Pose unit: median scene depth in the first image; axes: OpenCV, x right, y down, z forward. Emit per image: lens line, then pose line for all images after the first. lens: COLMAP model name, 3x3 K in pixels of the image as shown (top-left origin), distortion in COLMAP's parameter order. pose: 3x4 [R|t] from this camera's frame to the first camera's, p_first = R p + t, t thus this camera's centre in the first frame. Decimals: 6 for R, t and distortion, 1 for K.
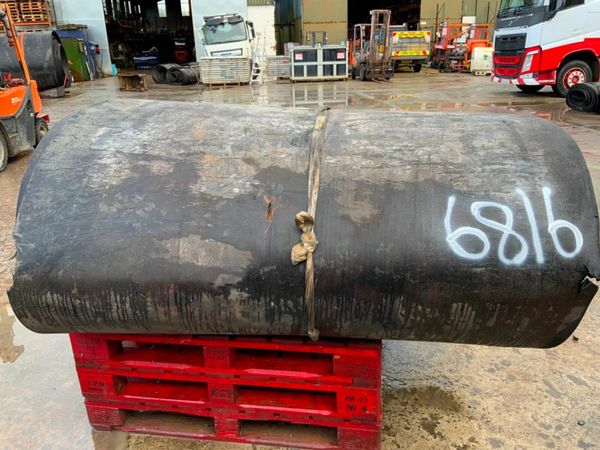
lens RADIAL K [[496.3, 0, 300.0], [0, 496.3, 225.0], [0, 0, 1]] dist [0.059475, -0.103815]
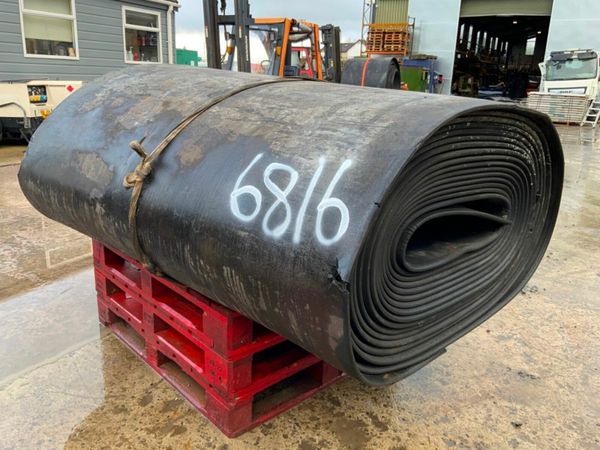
lens RADIAL K [[499.4, 0, 300.0], [0, 499.4, 225.0], [0, 0, 1]] dist [0.055760, -0.113801]
pose [[0.782870, 0.231814, -0.577388, 0.165161], [-0.269726, 0.962712, 0.020799, 0.005187], [0.560680, 0.139454, 0.816205, 0.058836]]
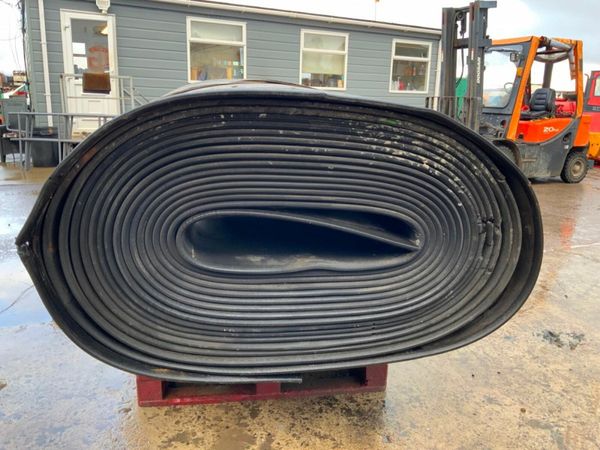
lens RADIAL K [[499.4, 0, 300.0], [0, 499.4, 225.0], [0, 0, 1]] dist [0.055760, -0.113801]
pose [[0.297229, 0.266037, -0.916995, 0.256554], [-0.356647, 0.921818, 0.151834, -0.036305], [0.885696, 0.281914, 0.368873, 0.189267]]
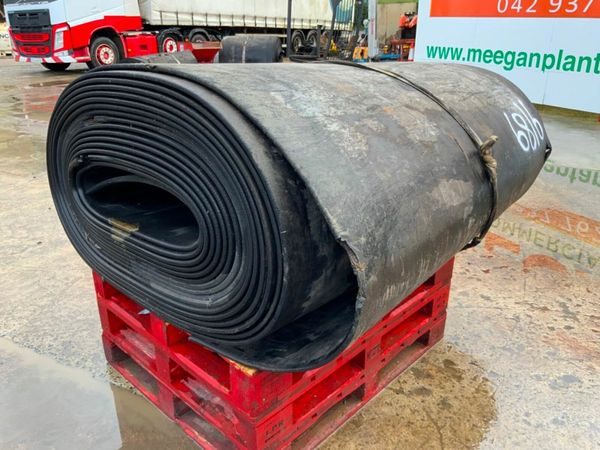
lens RADIAL K [[499.4, 0, 300.0], [0, 499.4, 225.0], [0, 0, 1]] dist [0.055760, -0.113801]
pose [[0.568451, -0.285450, 0.771610, -0.220083], [0.260066, 0.952135, 0.160640, -0.024278], [-0.780532, 0.109354, 0.615477, 0.110888]]
